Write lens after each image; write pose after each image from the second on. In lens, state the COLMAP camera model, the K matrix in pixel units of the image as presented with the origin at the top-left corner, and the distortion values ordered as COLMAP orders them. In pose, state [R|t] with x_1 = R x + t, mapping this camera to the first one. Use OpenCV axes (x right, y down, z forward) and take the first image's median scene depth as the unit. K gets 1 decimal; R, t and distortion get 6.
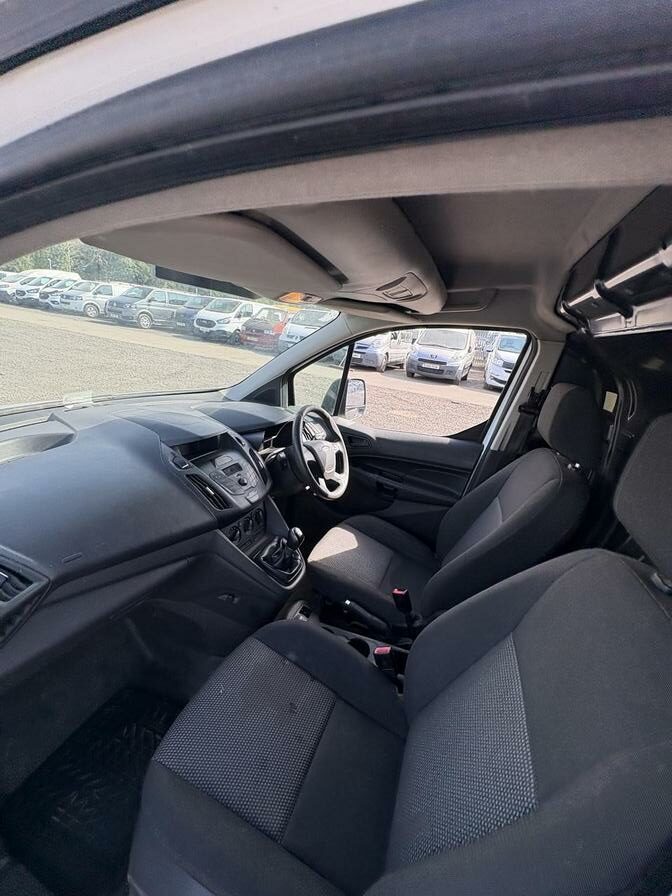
lens RADIAL K [[357.5, 0, 338.8], [0, 357.5, 451.4], [0, 0, 1]] dist [-0.001661, 0.000254]
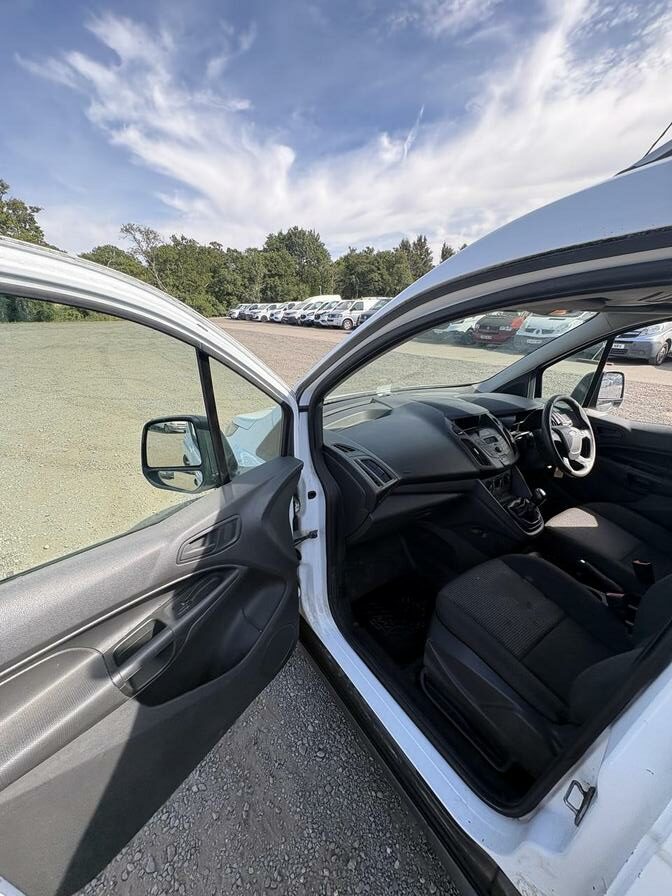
lens RADIAL K [[357.5, 0, 333.7], [0, 357.5, 447.1], [0, 0, 1]] dist [-0.001661, 0.000254]
pose [[0.819347, 0.088413, -0.566440, -0.011368], [-0.094029, 0.995381, 0.019353, 0.082707], [0.565535, 0.037405, 0.823876, -0.355659]]
